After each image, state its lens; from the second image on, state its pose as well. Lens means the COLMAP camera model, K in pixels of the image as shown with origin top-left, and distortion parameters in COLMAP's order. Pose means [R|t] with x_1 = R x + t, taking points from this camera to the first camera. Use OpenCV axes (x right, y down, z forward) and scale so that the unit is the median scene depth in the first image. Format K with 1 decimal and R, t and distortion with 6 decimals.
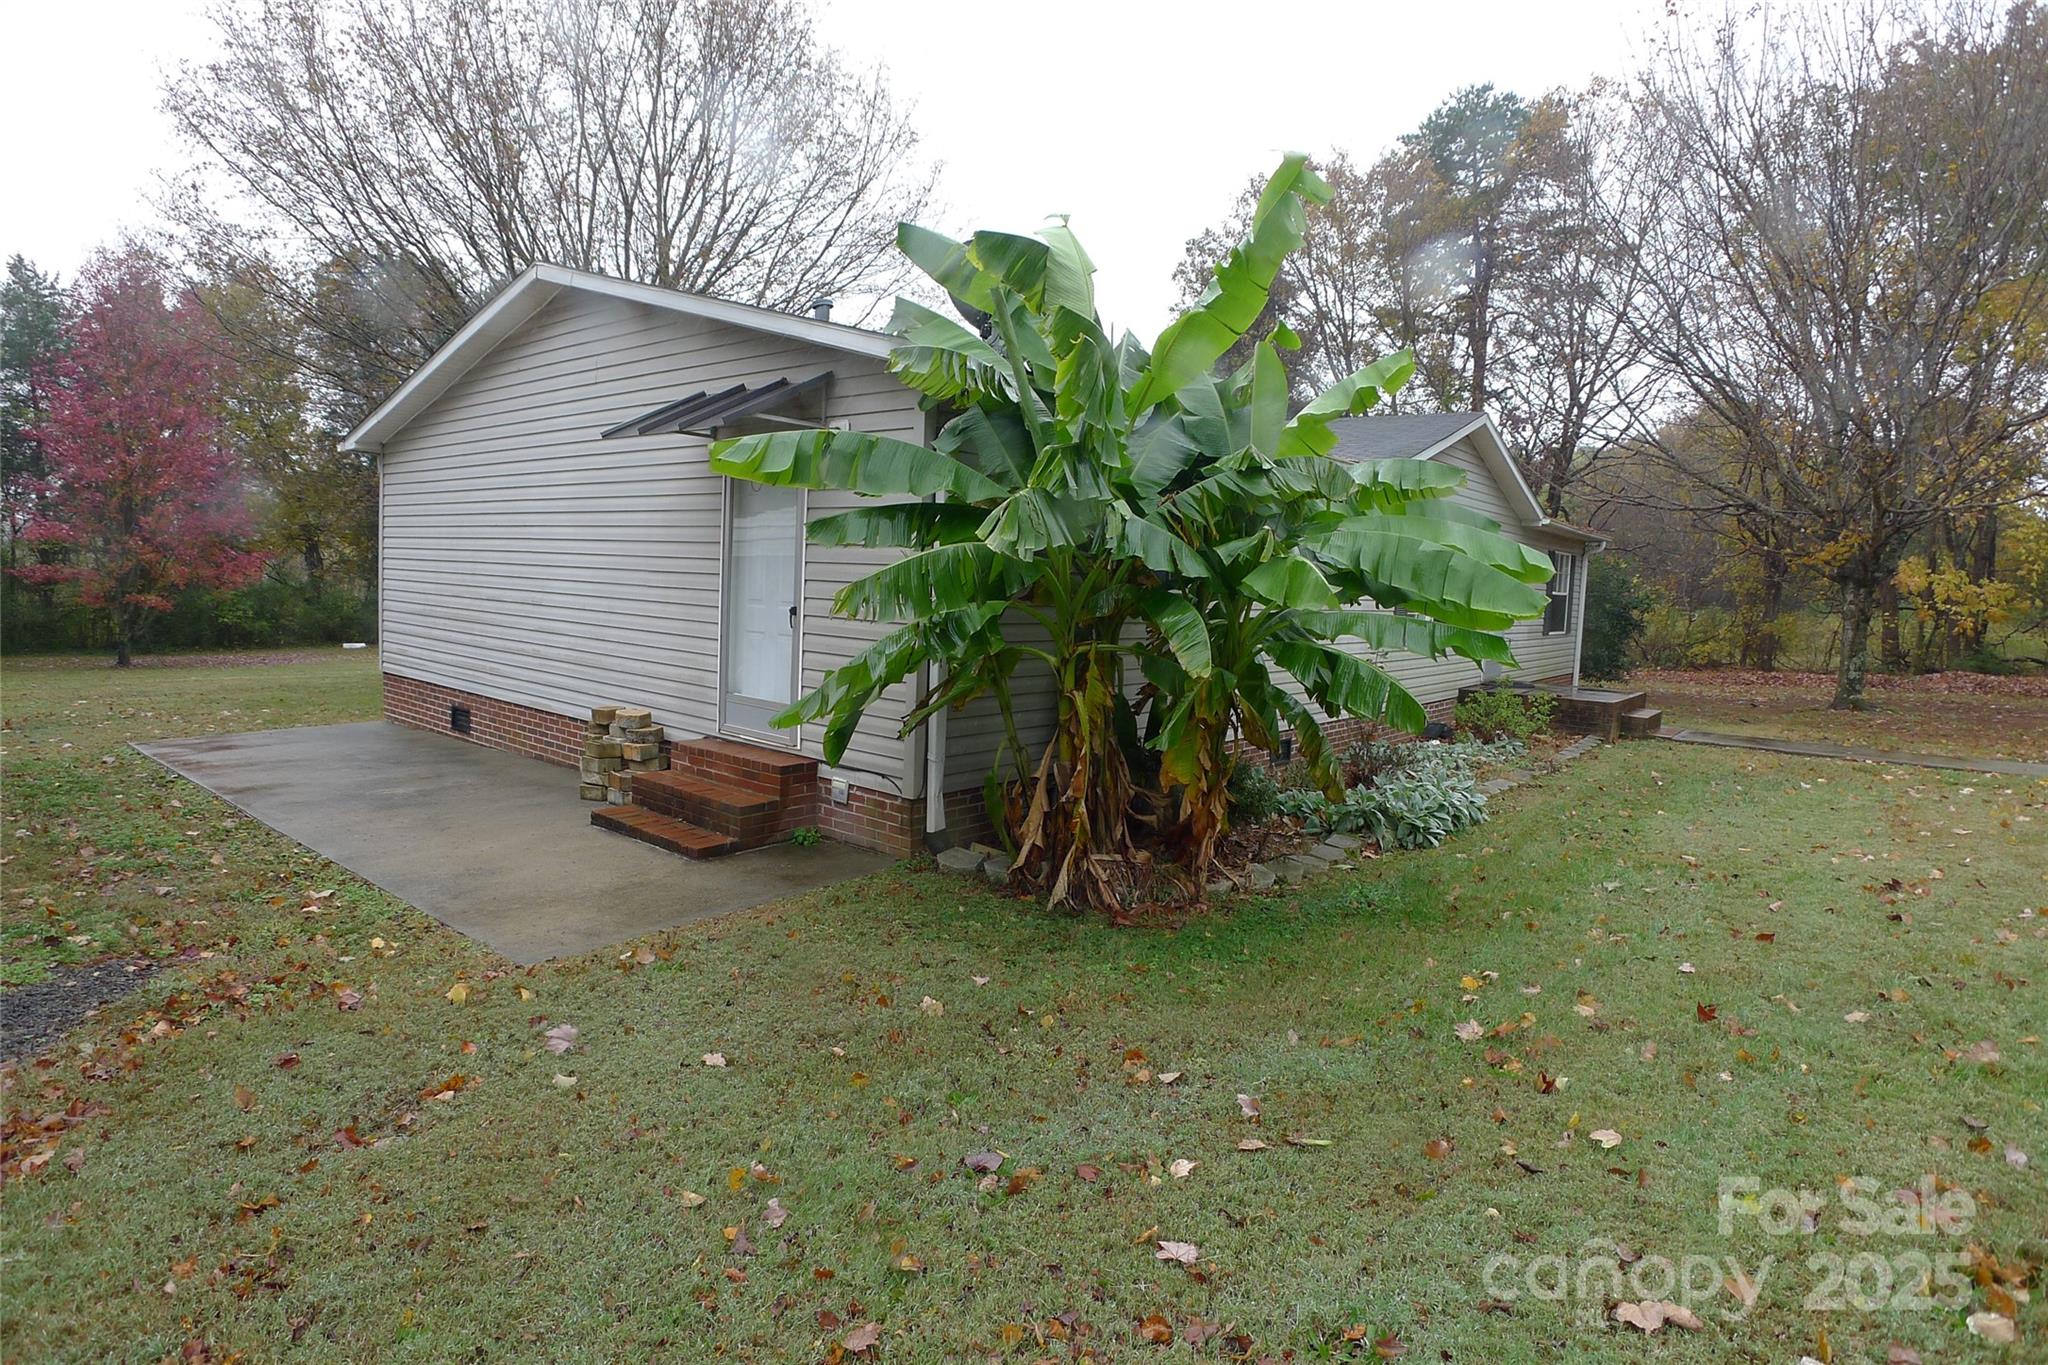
lens RADIAL K [[983.7, 0, 1107.7], [0, 983.7, 635.0], [0, 0, 1]] dist [-0.105604, 0.042723]
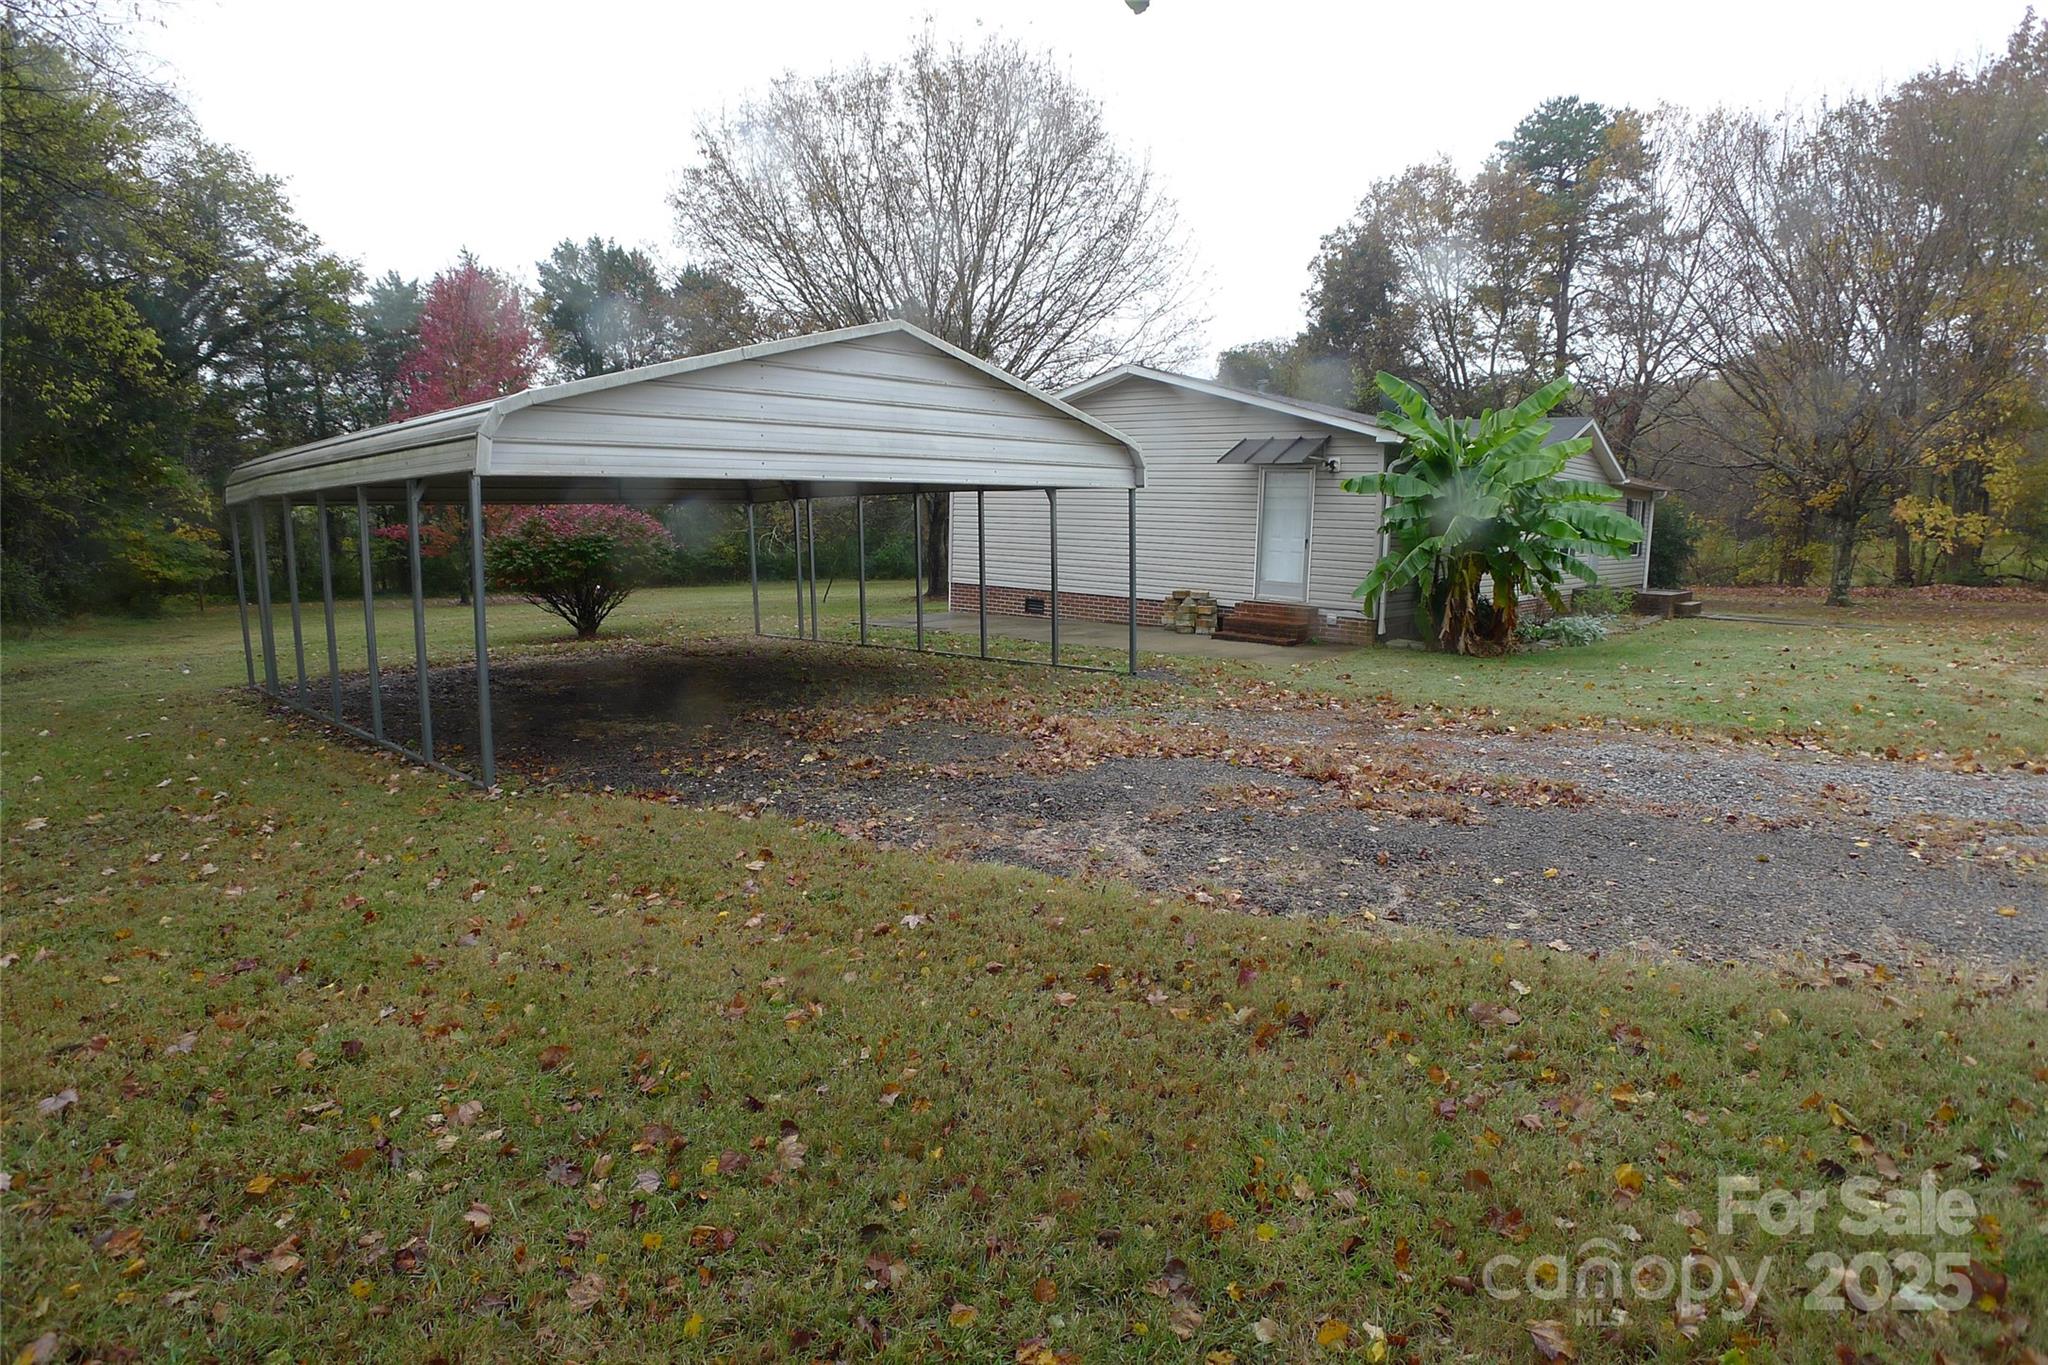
lens RADIAL K [[983.7, 0, 1107.7], [0, 983.7, 635.0], [0, 0, 1]] dist [-0.105604, 0.042723]
pose [[0.998675, -0.010577, -0.050362, -0.140276], [0.013784, 0.997870, 0.063759, 0.008647], [0.049580, -0.064369, 0.996694, -0.269530]]
